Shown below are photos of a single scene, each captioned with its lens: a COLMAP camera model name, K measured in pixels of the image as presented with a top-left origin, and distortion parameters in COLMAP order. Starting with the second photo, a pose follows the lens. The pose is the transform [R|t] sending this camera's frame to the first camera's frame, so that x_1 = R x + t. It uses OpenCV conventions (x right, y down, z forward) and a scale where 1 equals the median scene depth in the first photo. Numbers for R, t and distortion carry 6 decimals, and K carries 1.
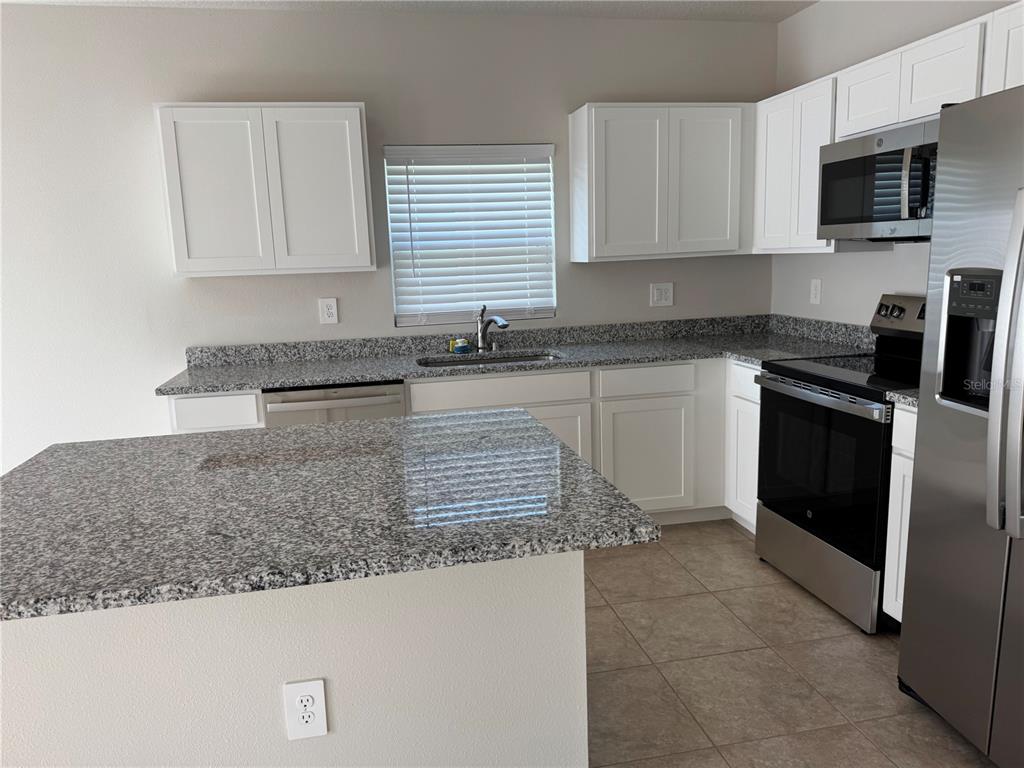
lens RADIAL K [[722.1, 0, 509.1], [0, 722.1, 386.8], [0, 0, 1]] dist [0.081645, -0.100250]
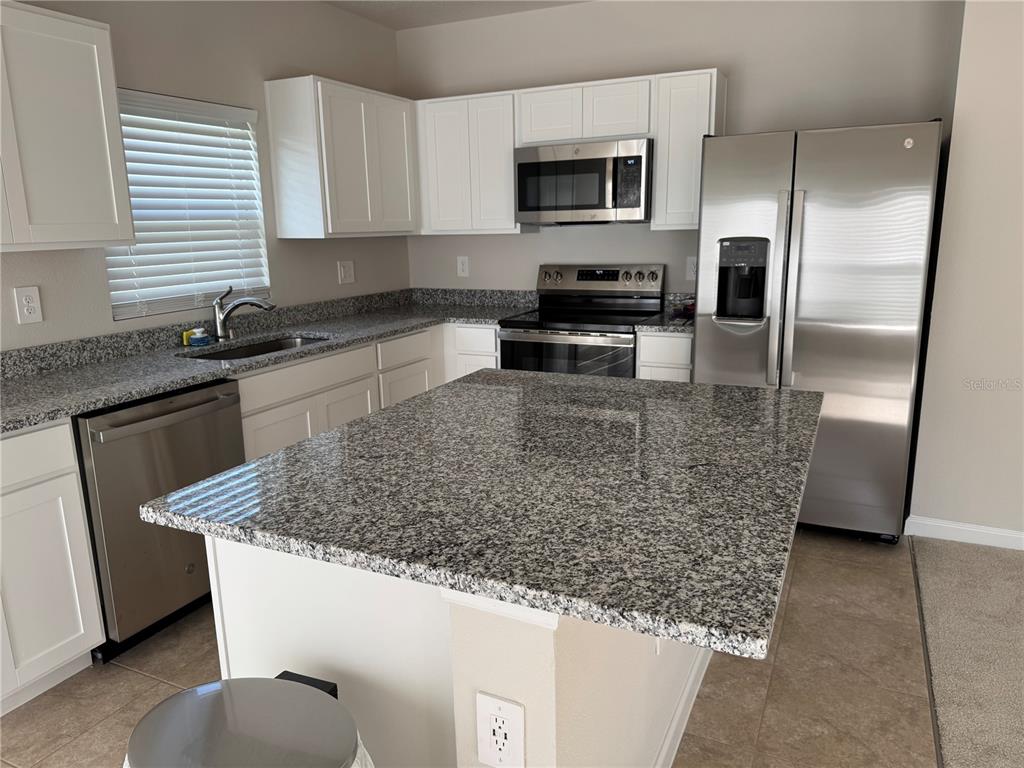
lens RADIAL K [[722.1, 0, 513.6], [0, 722.1, 384.9], [0, 0, 1]] dist [0.081645, -0.100250]
pose [[0.597985, -0.148367, 0.787655, -0.551735], [0.143673, 0.986643, 0.076773, -0.015719], [-0.788525, 0.067256, 0.611314, 0.215820]]
